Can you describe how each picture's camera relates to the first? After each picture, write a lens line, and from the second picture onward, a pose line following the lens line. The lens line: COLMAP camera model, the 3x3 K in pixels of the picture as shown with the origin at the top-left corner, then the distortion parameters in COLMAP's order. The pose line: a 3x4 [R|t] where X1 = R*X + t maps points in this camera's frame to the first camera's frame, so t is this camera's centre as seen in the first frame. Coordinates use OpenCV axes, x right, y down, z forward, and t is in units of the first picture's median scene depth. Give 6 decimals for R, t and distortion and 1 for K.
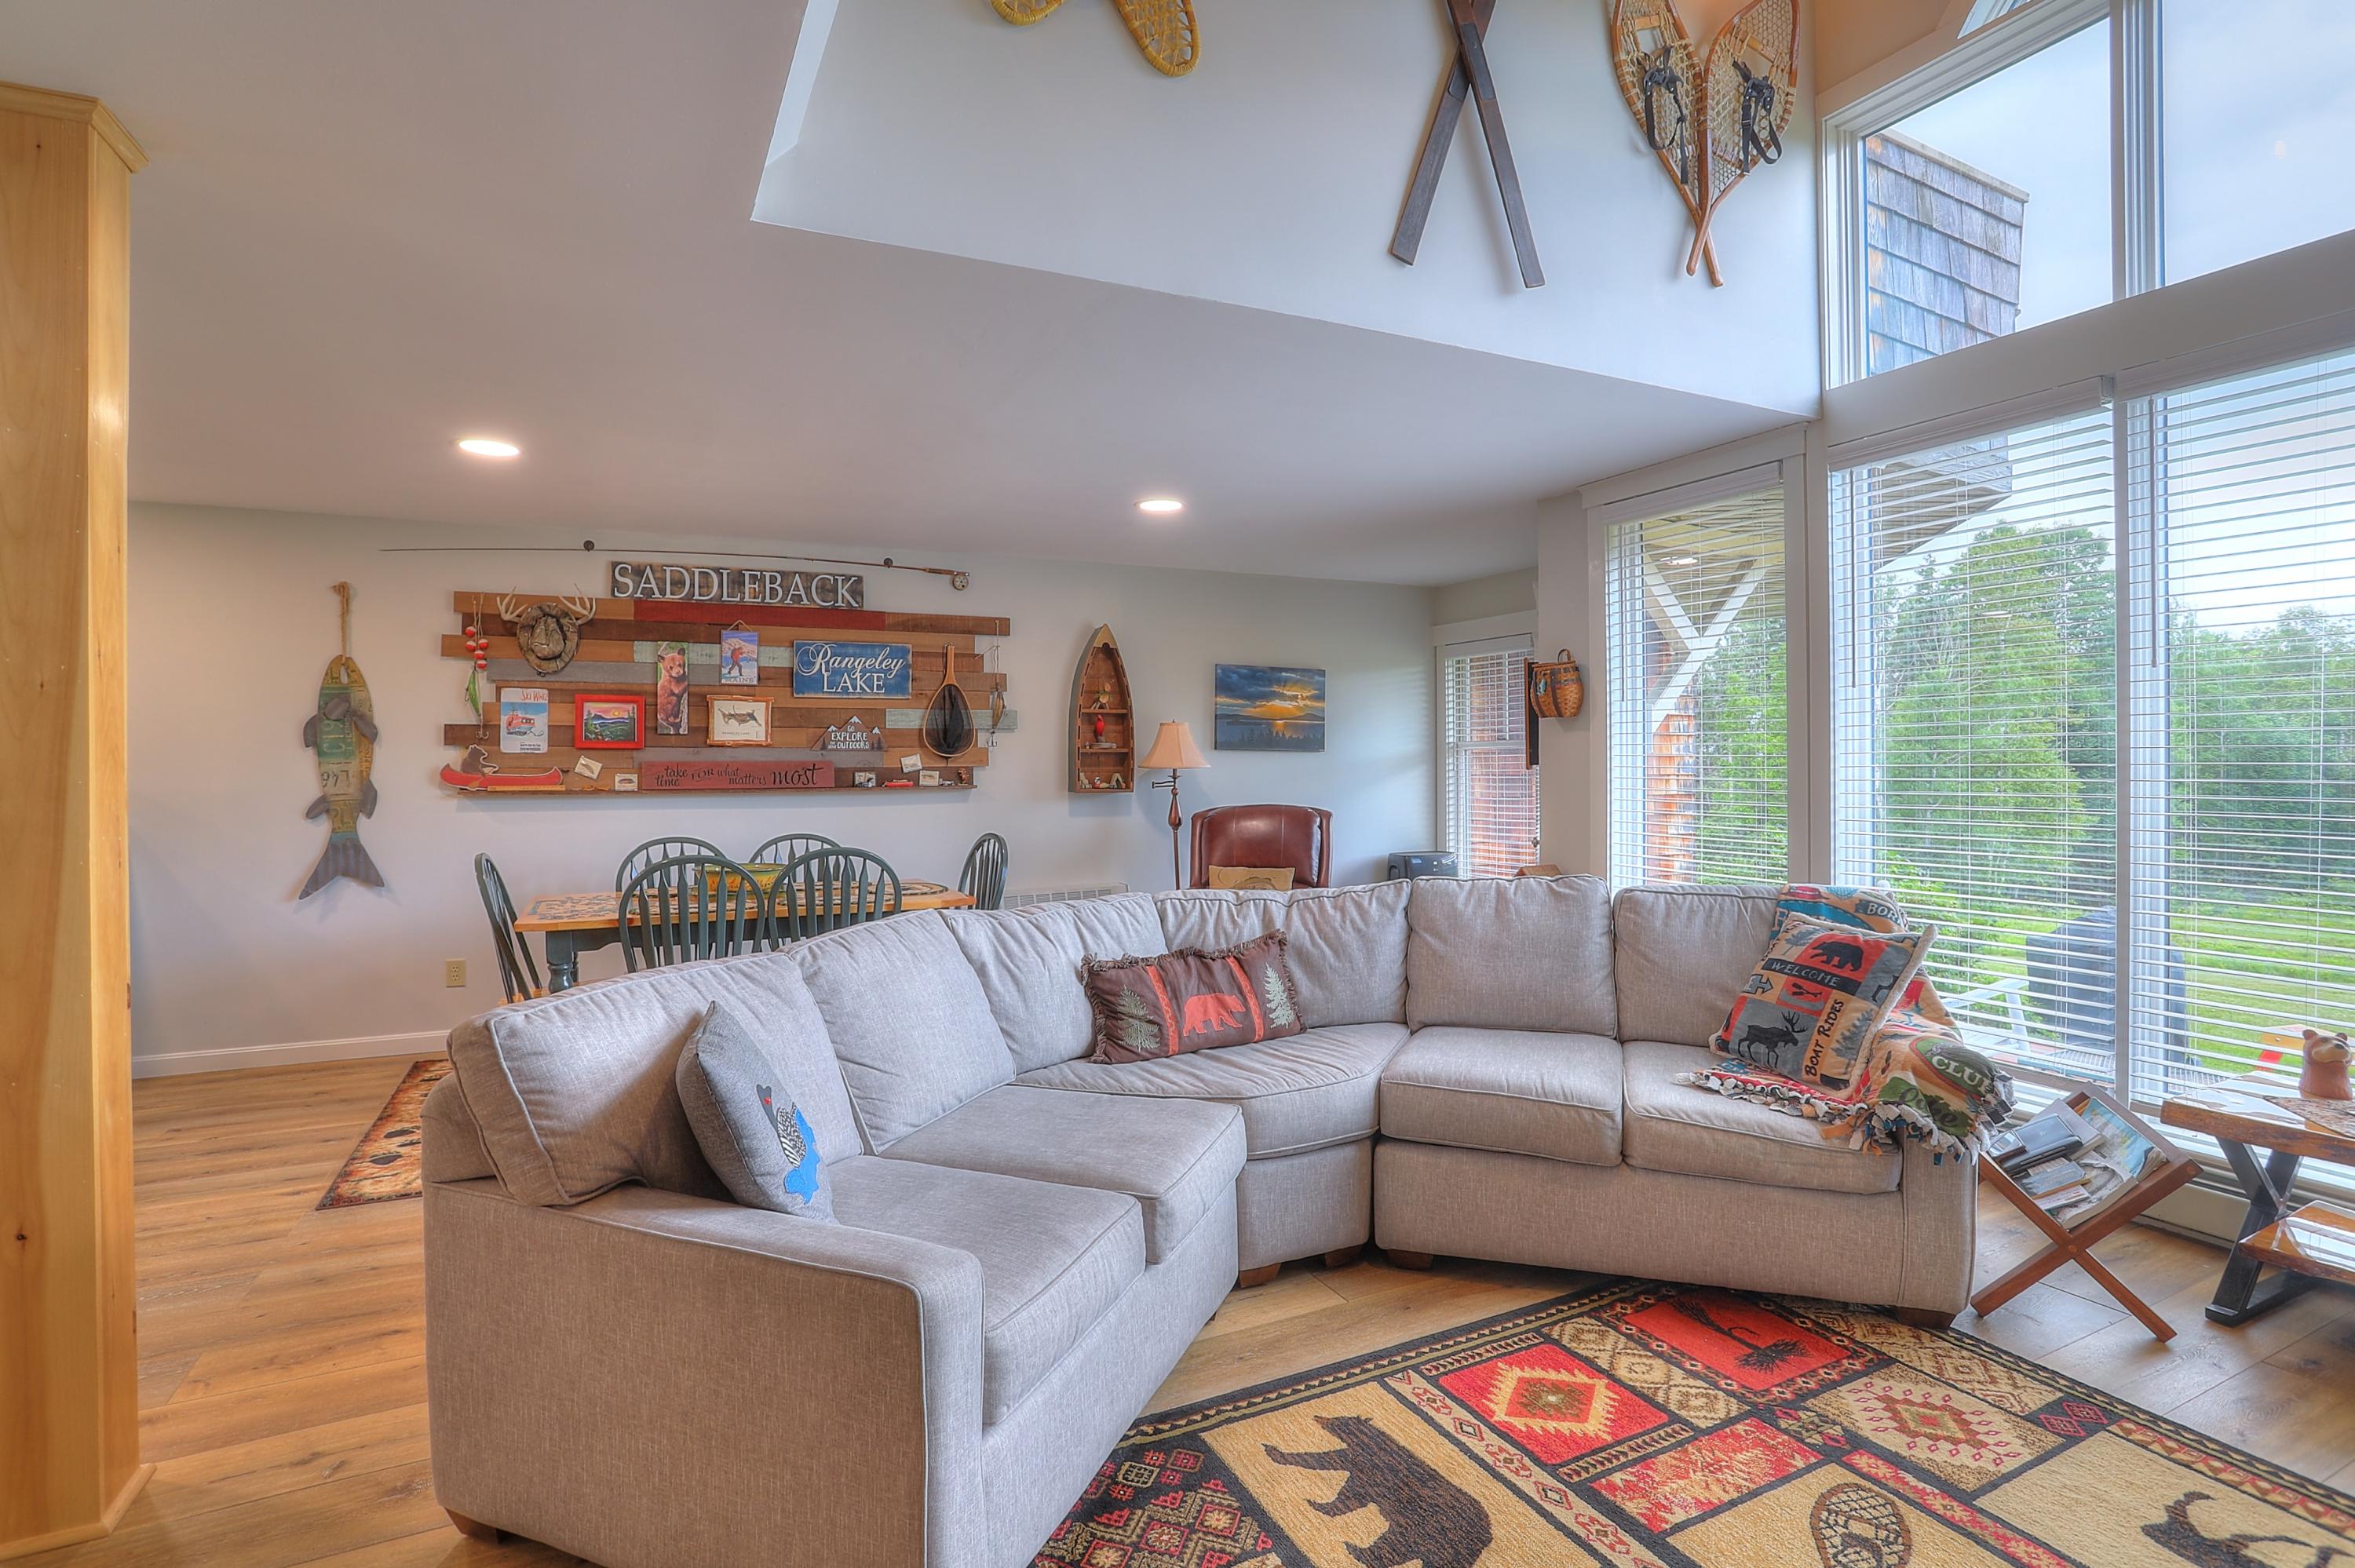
lens RADIAL K [[1154.5, 0, 1168.5], [0, 1154.5, 757.4], [0, 0, 1]] dist [-0.073958, 0.029522]
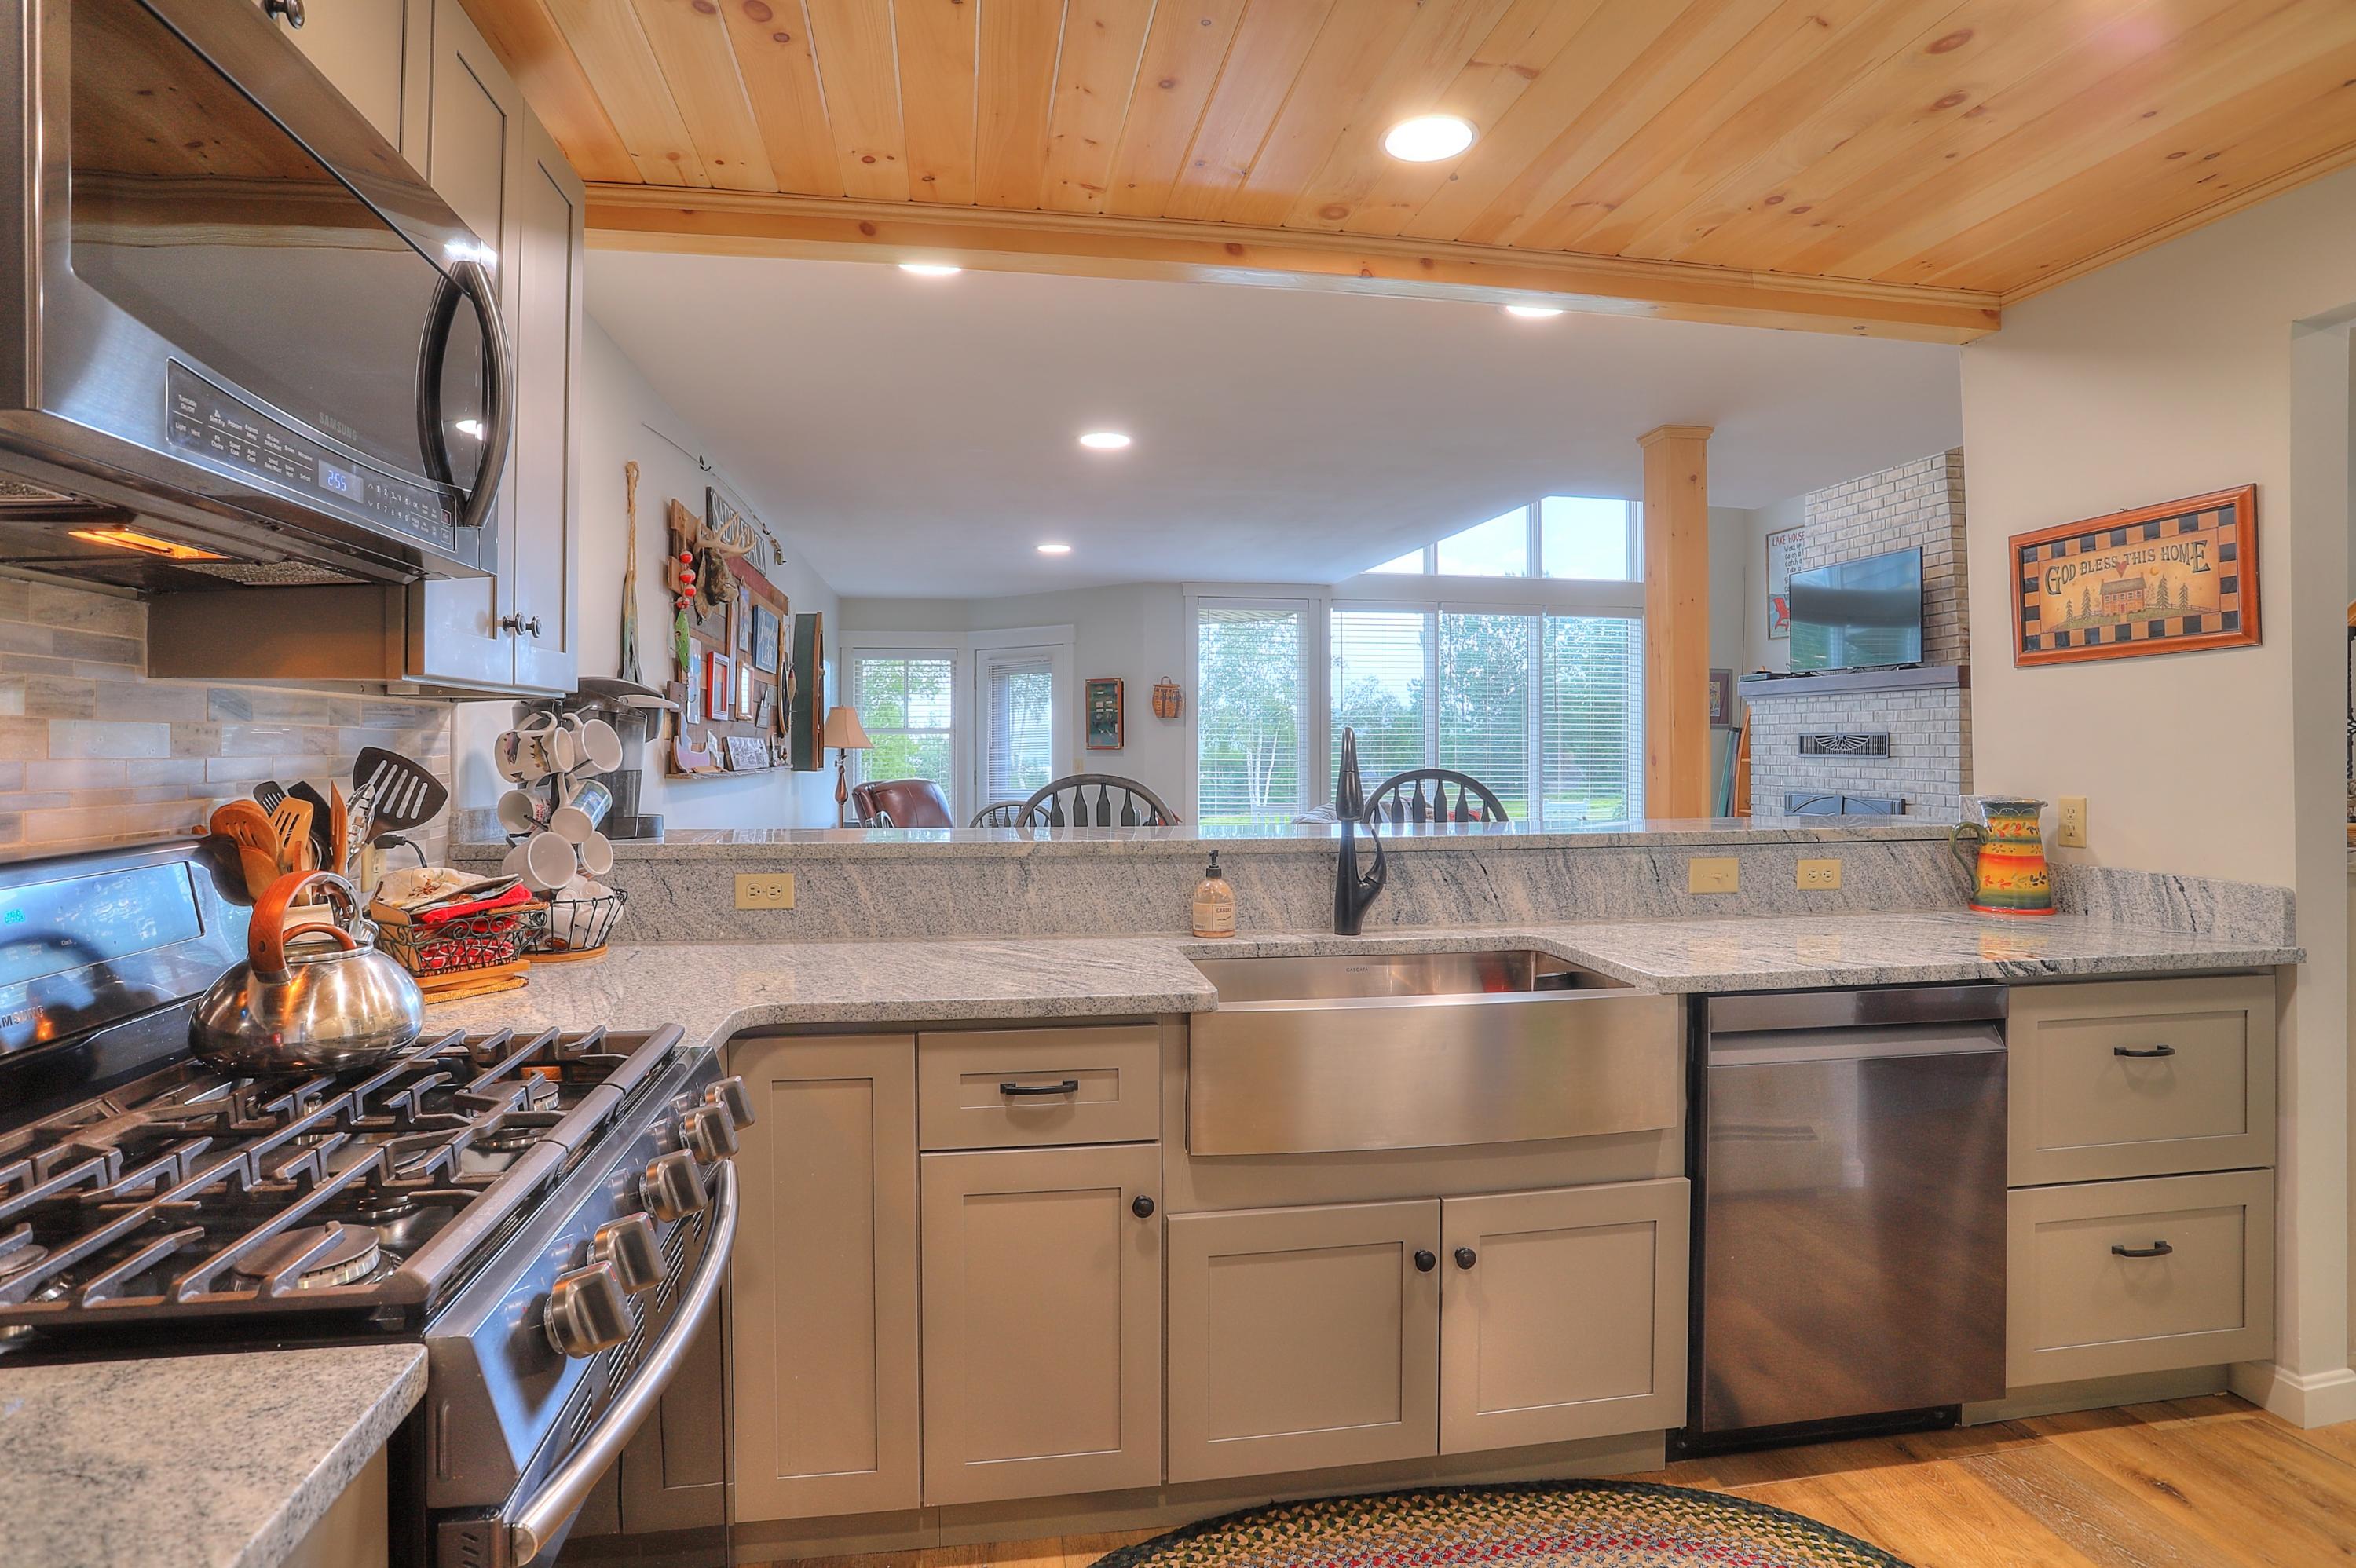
lens RADIAL K [[1215.0, 0, 1171.0], [0, 1215.0, 736.3], [0, 0, 1]] dist [-0.066411, 0.027849]
pose [[0.279229, 0.014582, 0.960114, -1.745140], [-0.008534, 0.999883, -0.012704, 0.017950], [-0.960187, -0.004646, 0.279321, 0.646781]]
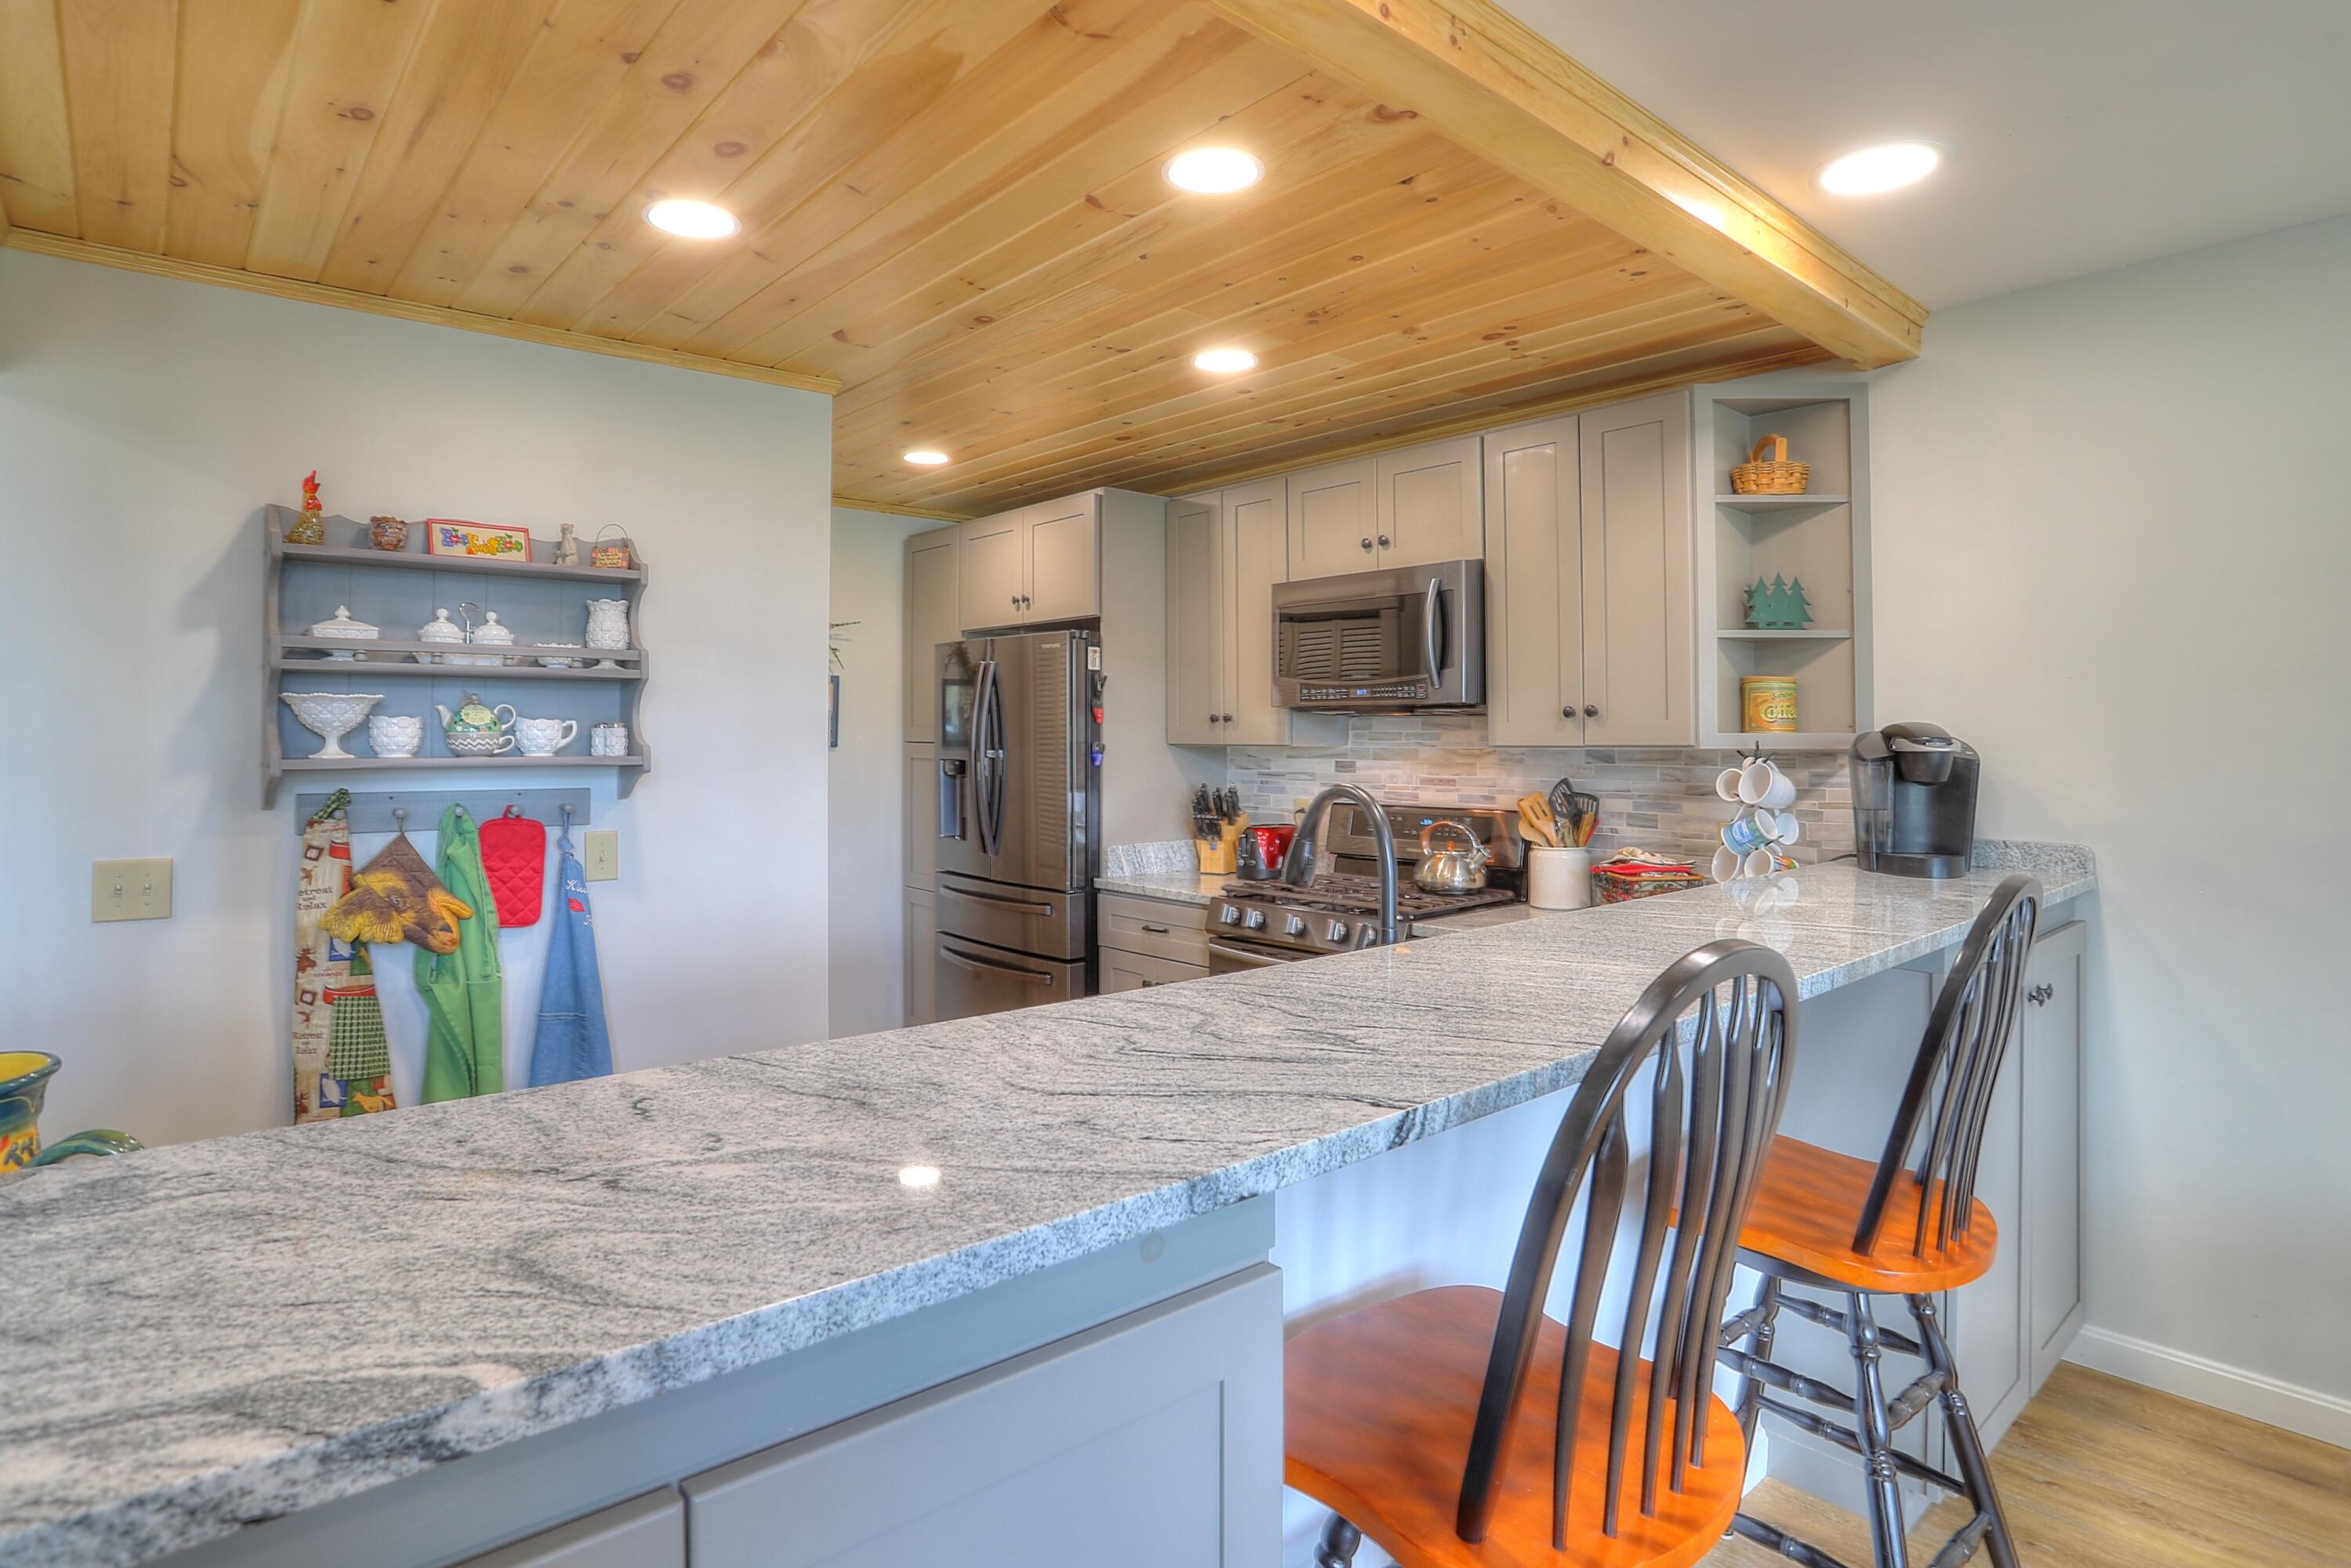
lens RADIAL K [[1191.3, 0, 1163.4], [0, 1191.3, 705.1], [0, 0, 1]] dist [-0.071197, 0.027440]
pose [[0.263689, -0.016278, -0.964470, -0.654677], [0.004450, 0.999867, -0.015659, -0.022493], [0.964598, -0.000163, 0.263726, 0.522772]]
